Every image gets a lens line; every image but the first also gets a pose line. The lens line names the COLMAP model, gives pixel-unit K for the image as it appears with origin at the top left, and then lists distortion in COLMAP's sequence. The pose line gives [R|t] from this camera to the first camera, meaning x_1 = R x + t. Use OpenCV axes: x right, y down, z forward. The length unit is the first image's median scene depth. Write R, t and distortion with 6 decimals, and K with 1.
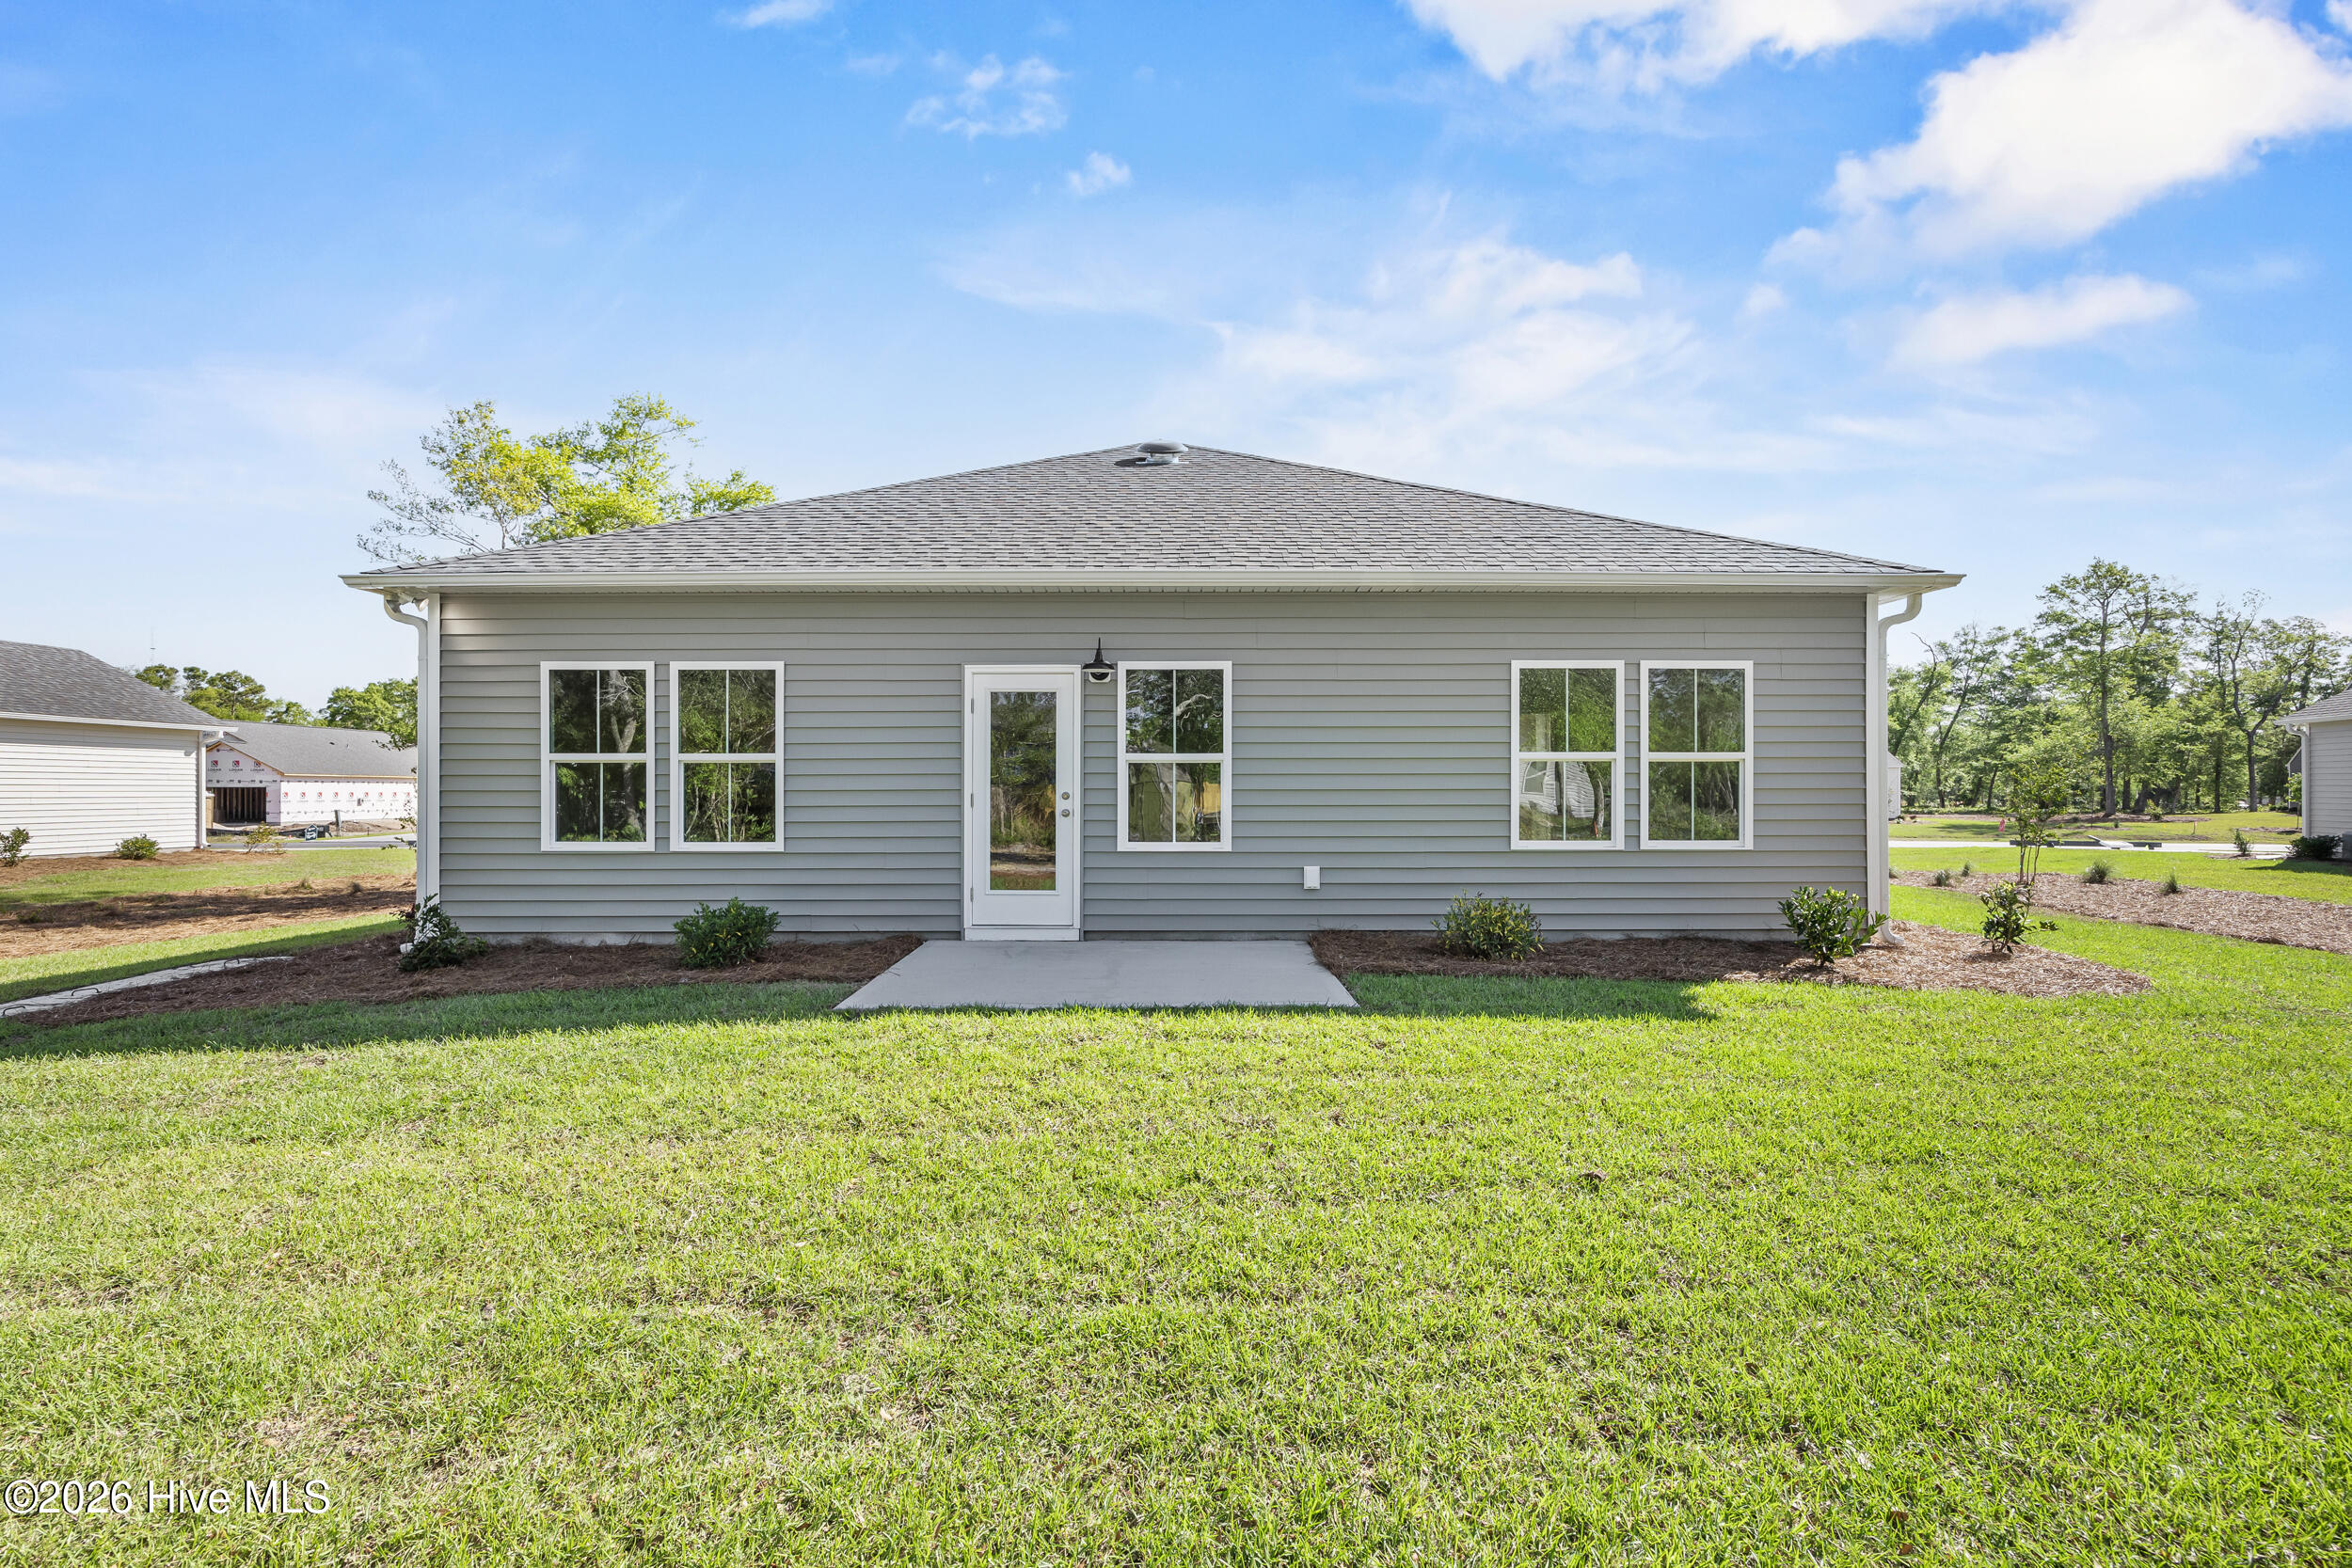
lens RADIAL K [[1109.0, 0, 1172.4], [0, 1109.0, 798.7], [0, 0, 1]] dist [-0.016583, -0.000388]
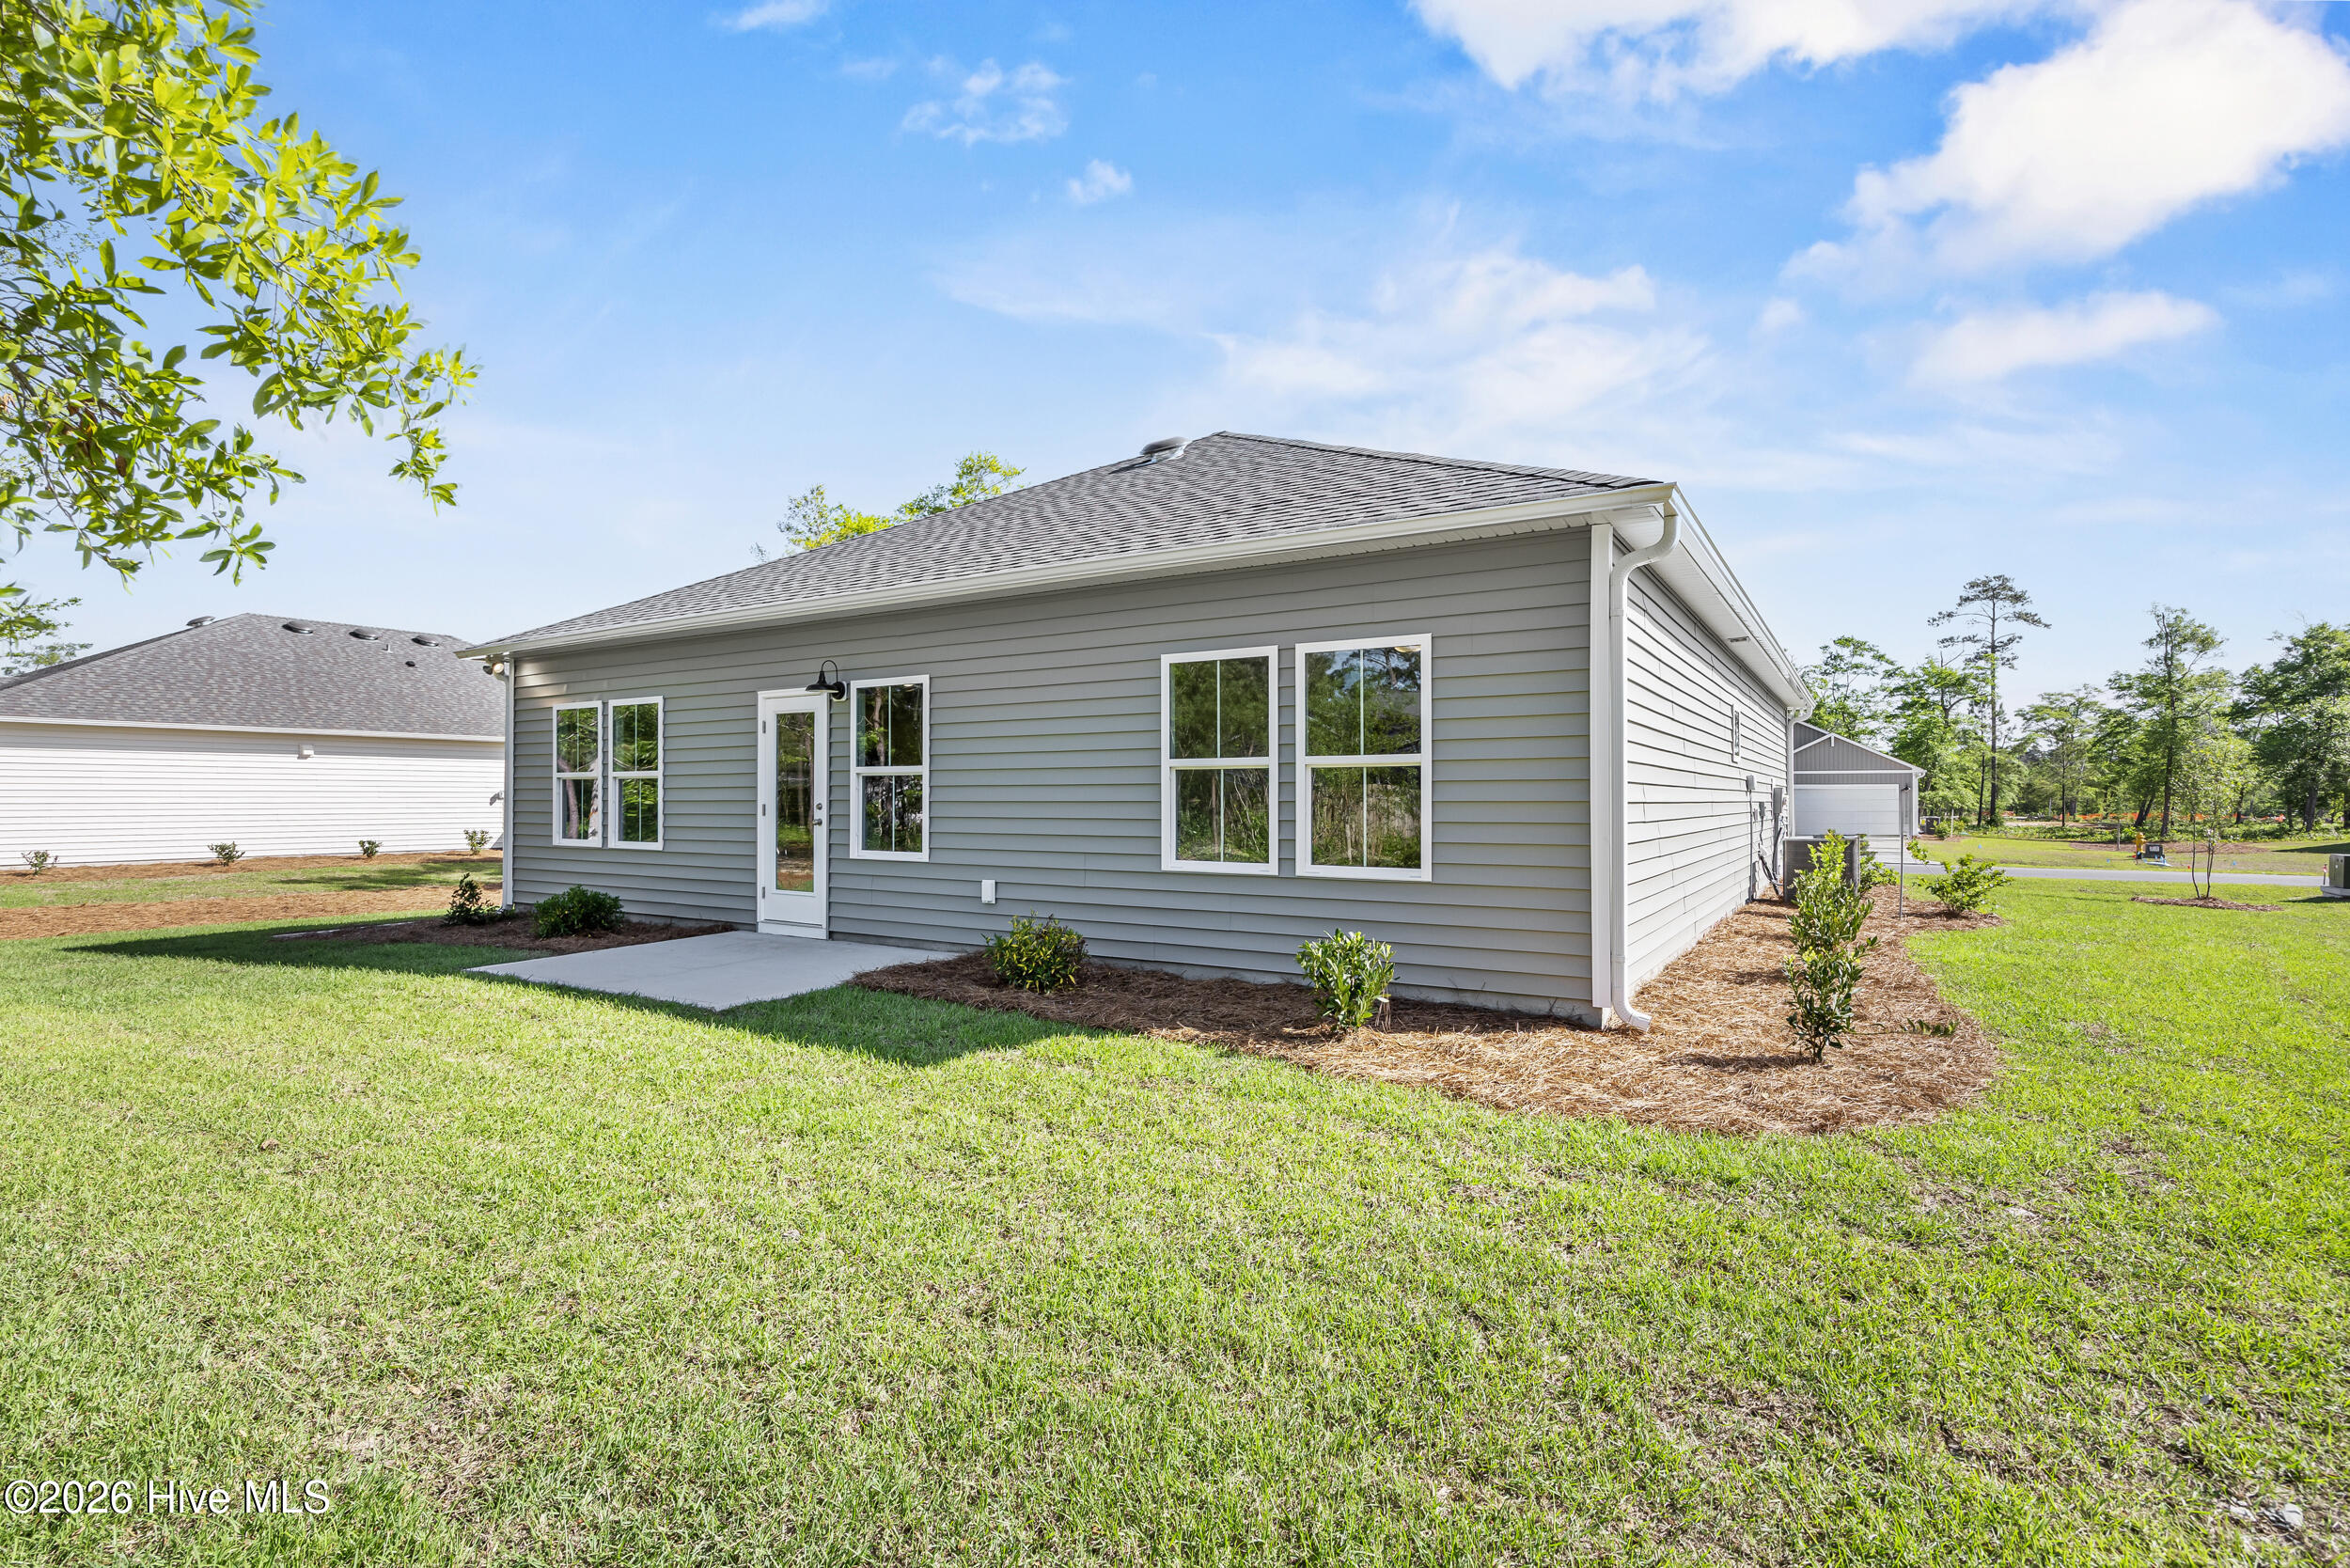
lens RADIAL K [[1139.5, 0, 1179.7], [0, 1139.5, 791.9], [0, 0, 1]] dist [-0.002196, 0.000015]
pose [[0.840224, -0.001555, -0.542238, 0.812405], [-0.001542, 0.999985, -0.005257, -0.011513], [0.542238, 0.005253, 0.840209, 0.248533]]
